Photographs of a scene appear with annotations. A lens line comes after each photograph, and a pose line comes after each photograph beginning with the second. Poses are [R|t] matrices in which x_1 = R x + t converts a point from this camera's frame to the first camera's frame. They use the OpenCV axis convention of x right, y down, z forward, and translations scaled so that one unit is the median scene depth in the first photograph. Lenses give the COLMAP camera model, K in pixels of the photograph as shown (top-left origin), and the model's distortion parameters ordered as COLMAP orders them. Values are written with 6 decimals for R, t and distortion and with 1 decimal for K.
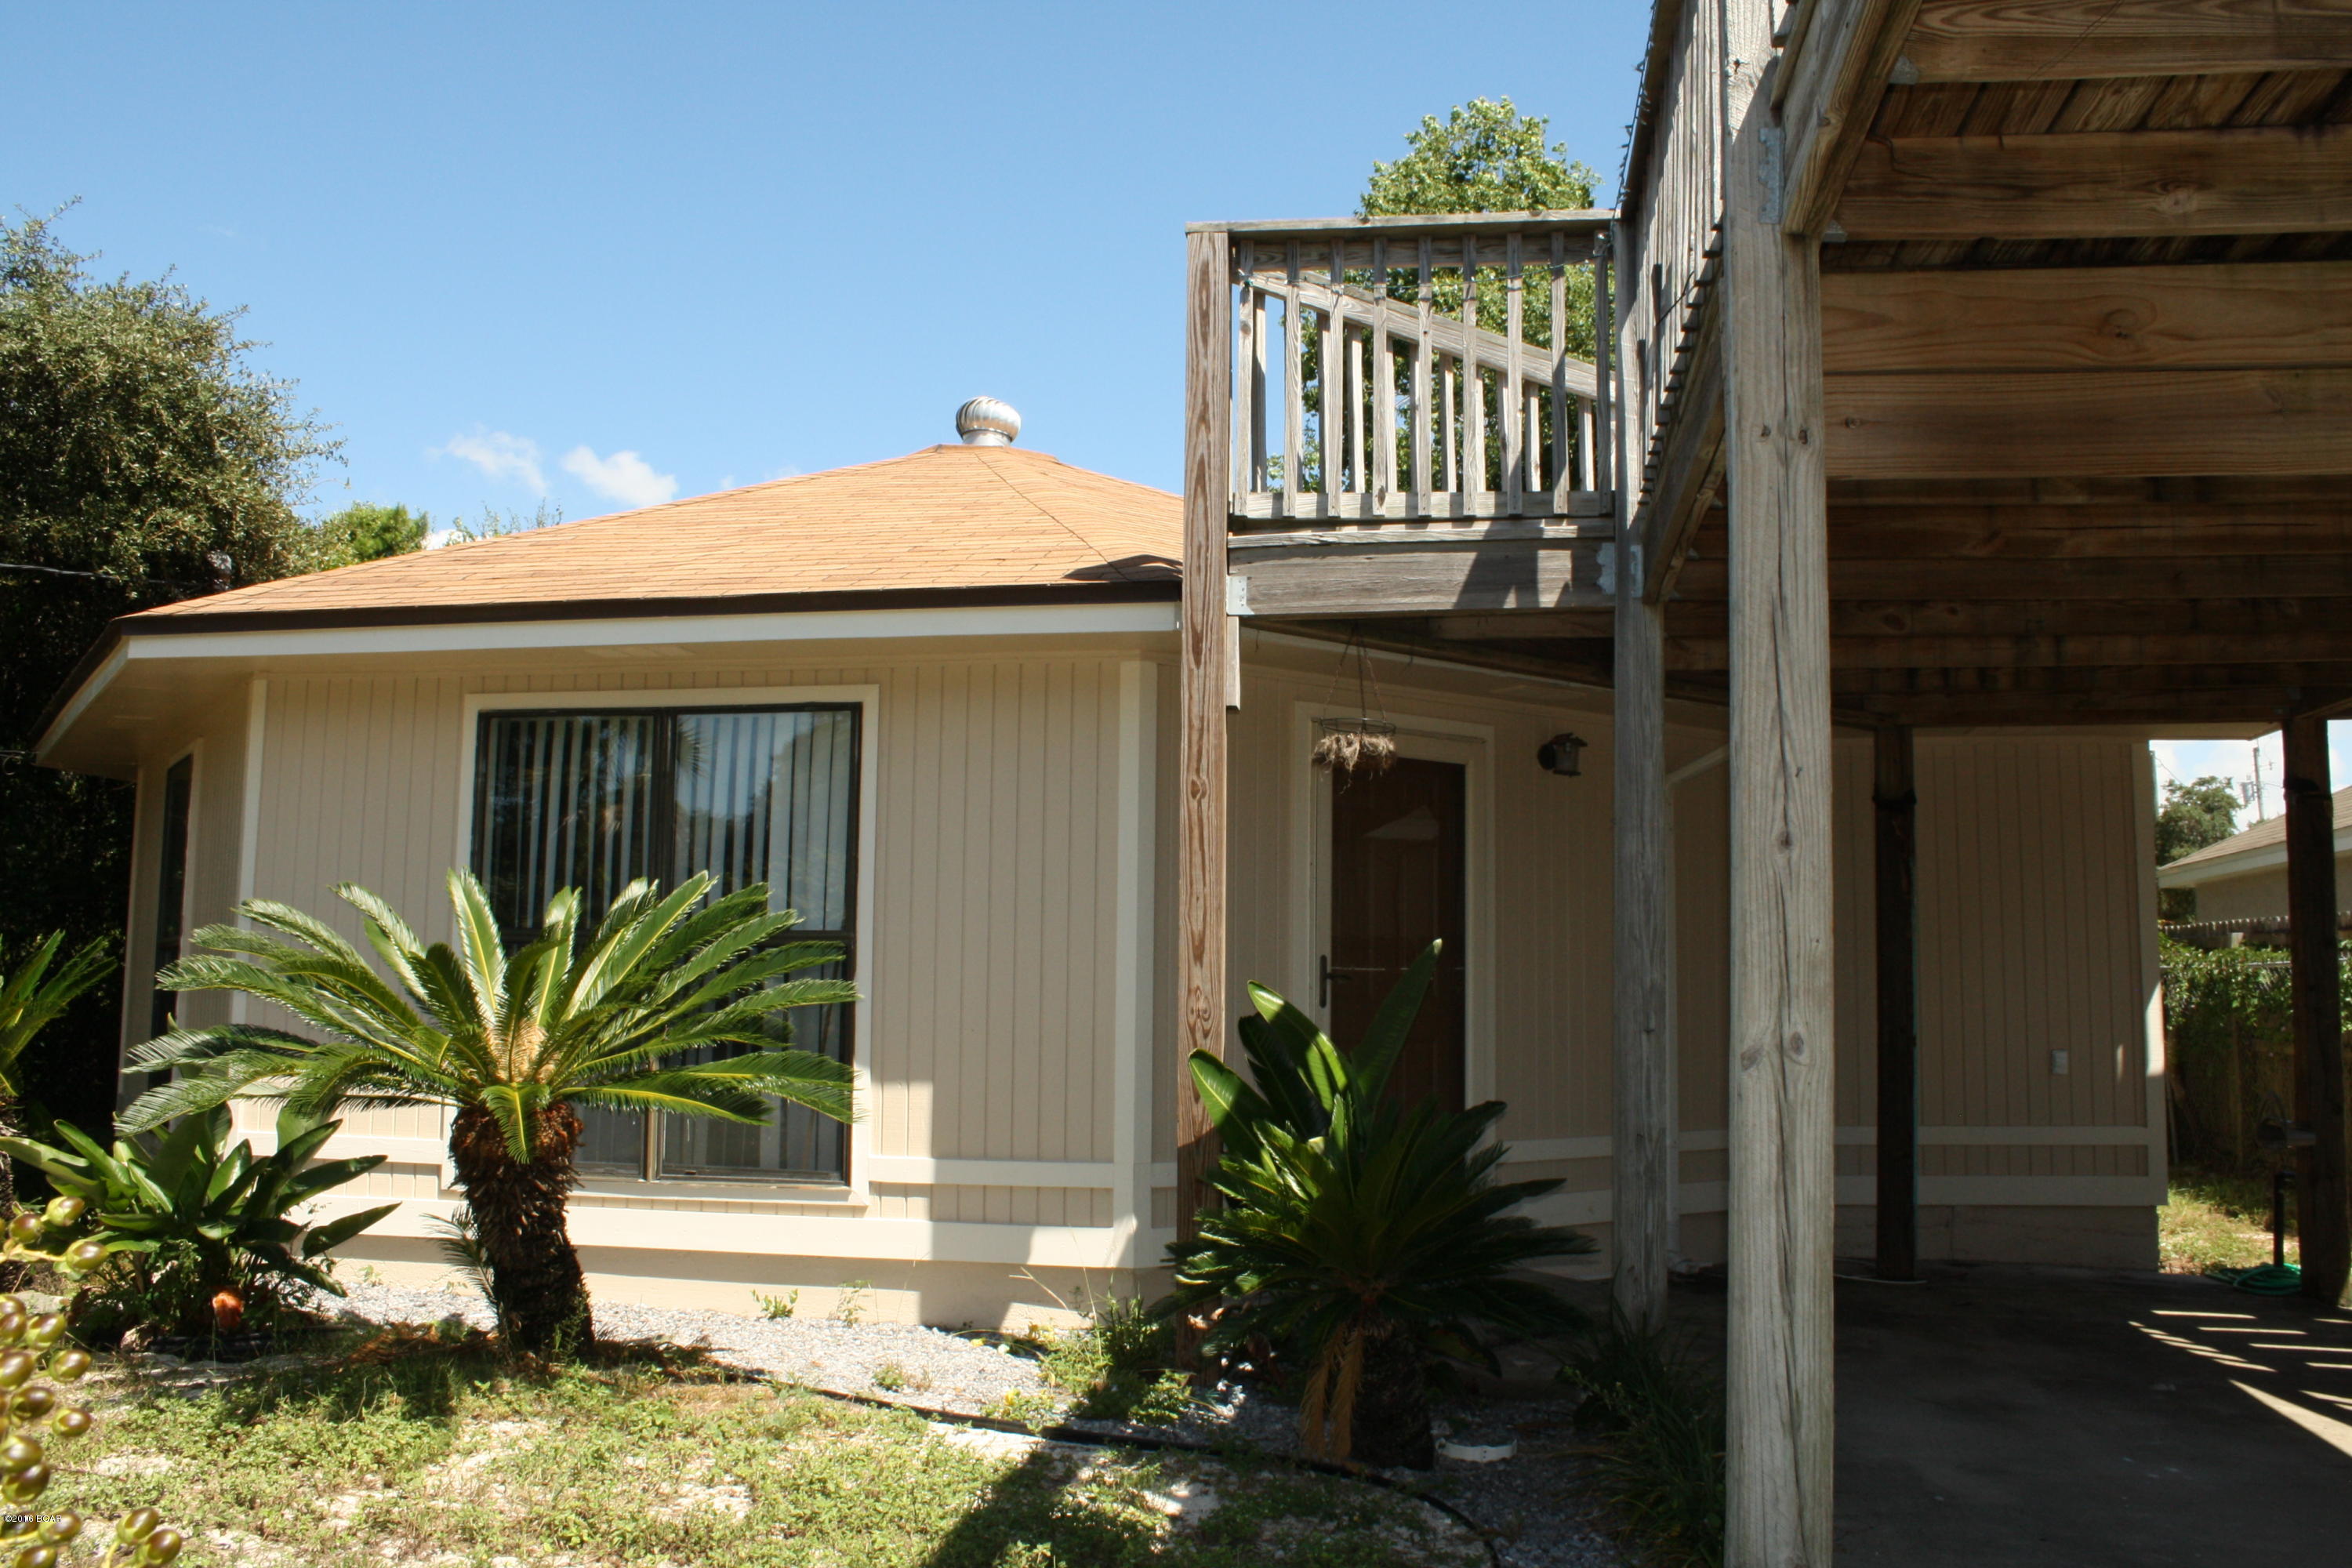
lens RADIAL K [[1946.0, 0, 1176.0], [0, 1946.0, 784.0], [0, 0, 1]] dist [-0.049132, 0.006146]
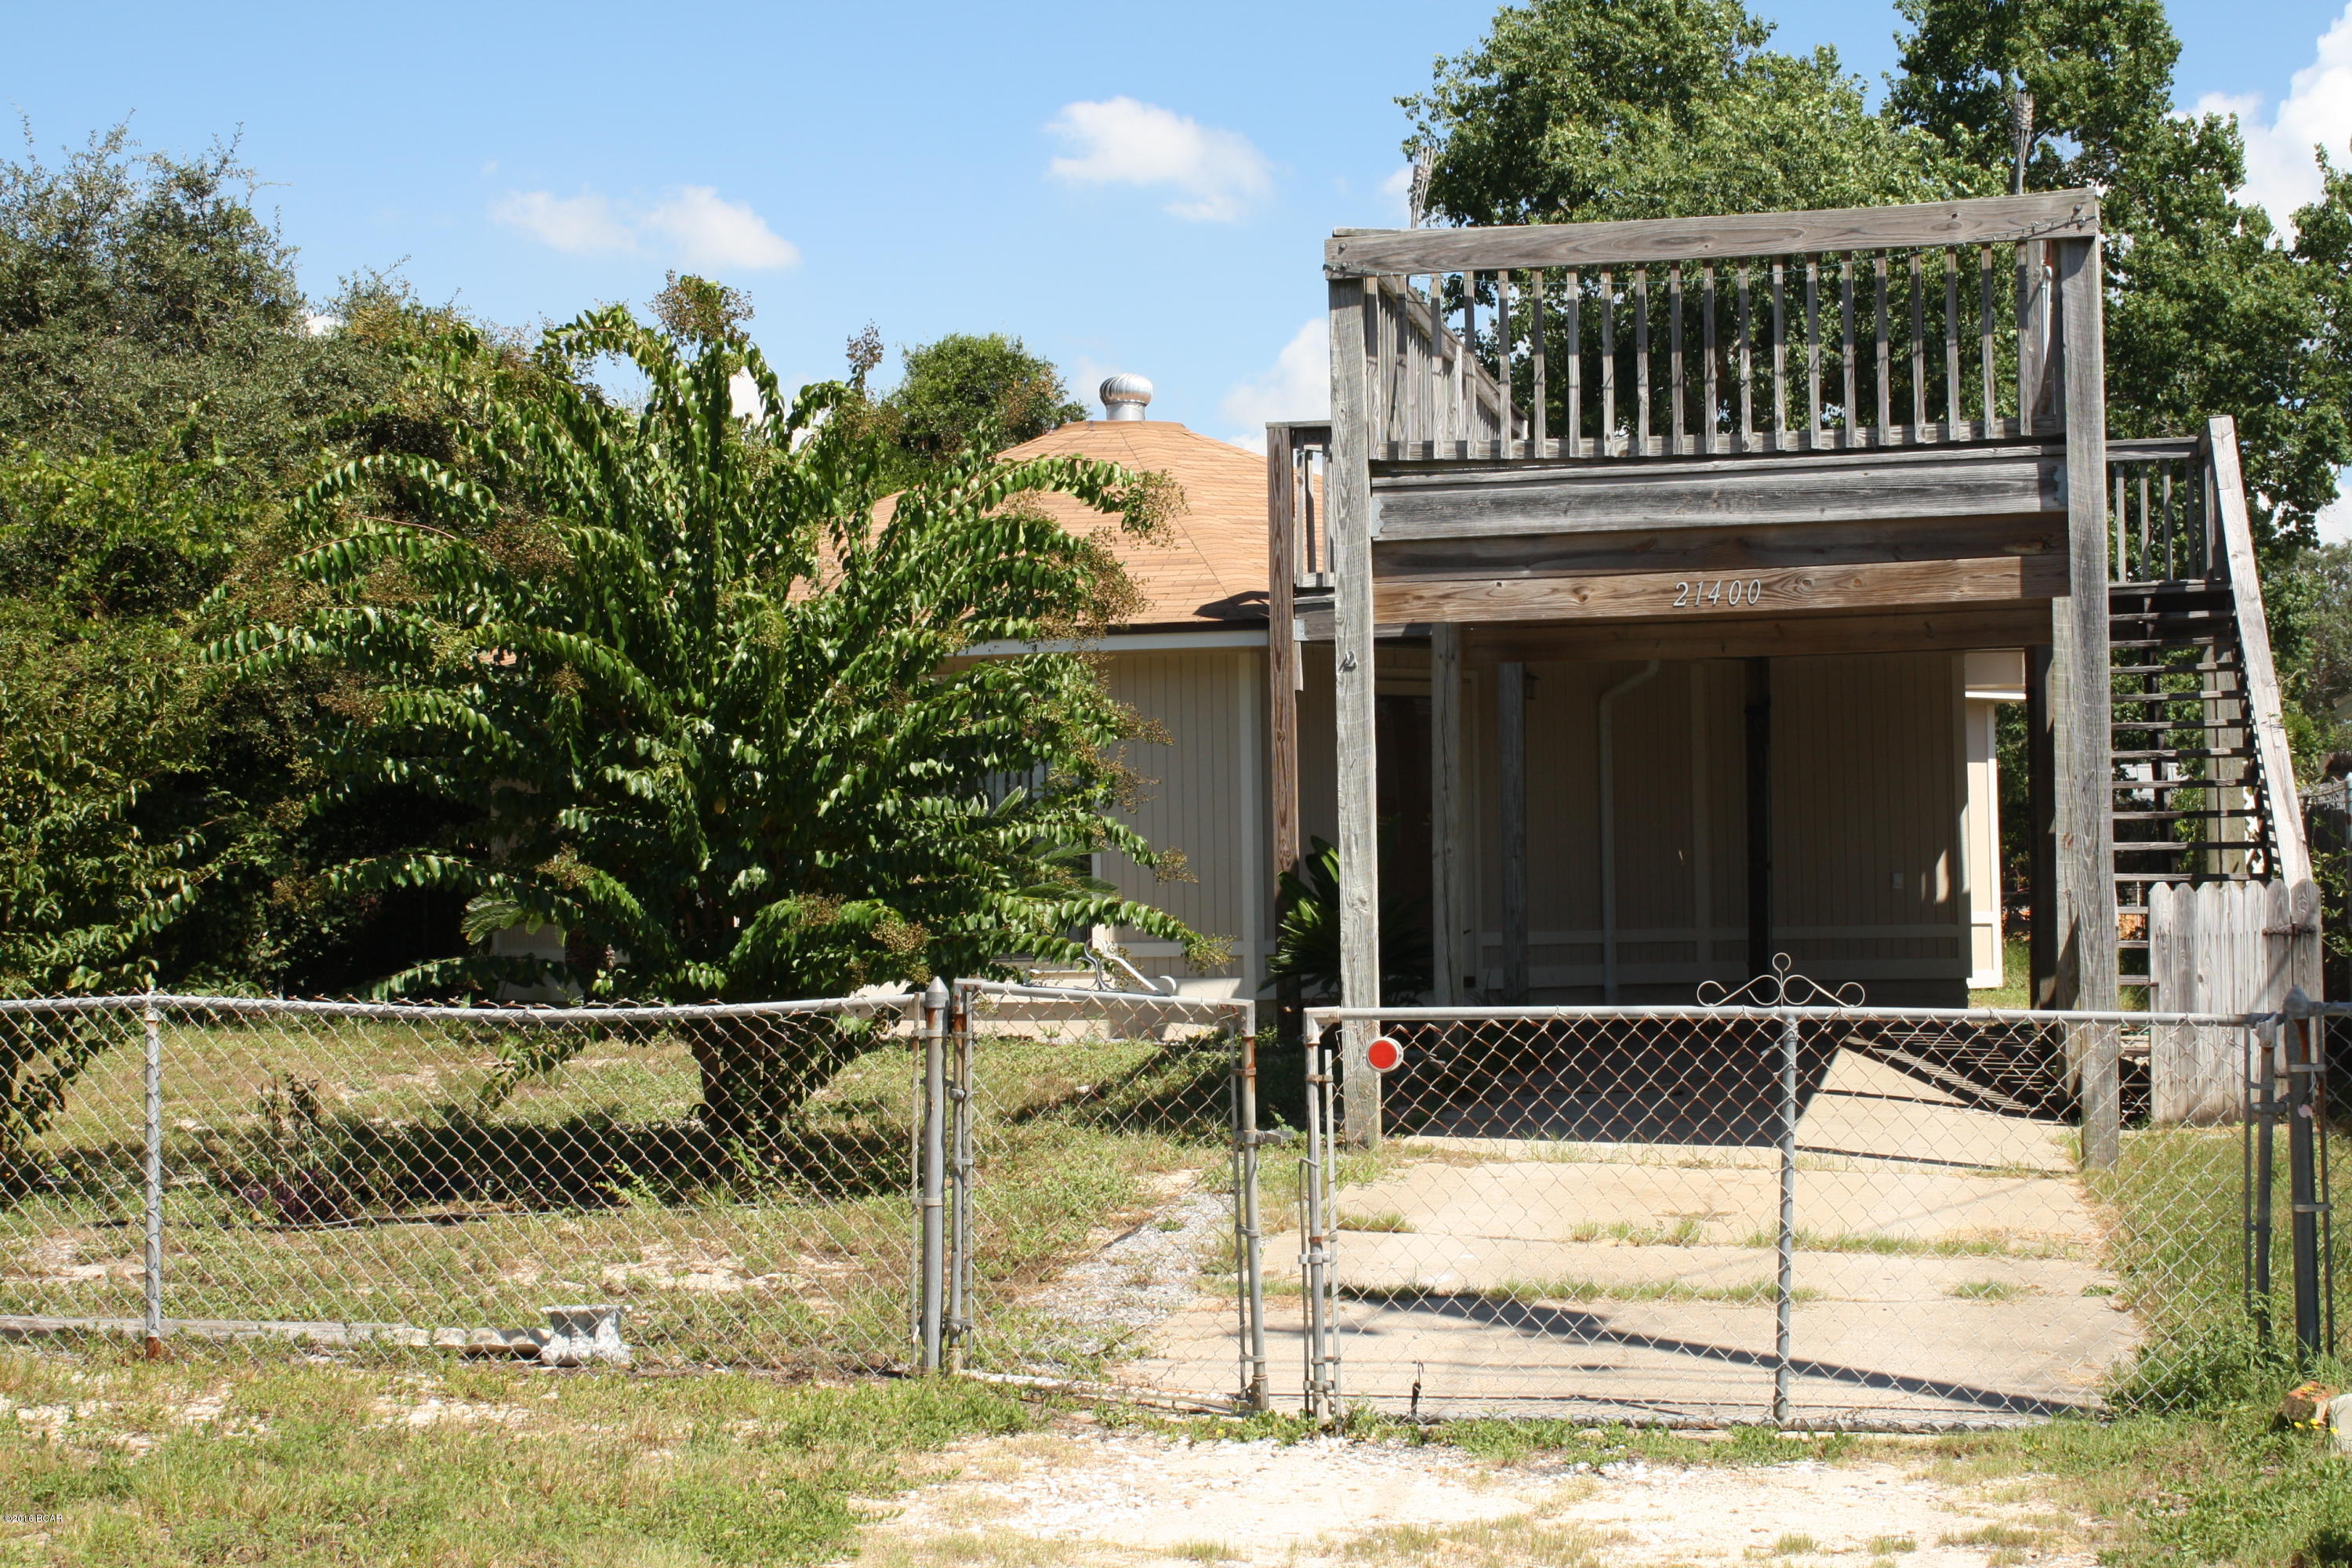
lens RADIAL K [[3683.1, 0, 1176.0], [0, 3683.1, 784.0], [0, 0, 1]] dist [-0.009503, -0.012470]
pose [[0.998410, -0.025028, -0.050516, 0.087342], [0.029166, 0.996131, 0.082904, -0.244410], [0.048246, -0.084245, 0.995276, -2.512055]]
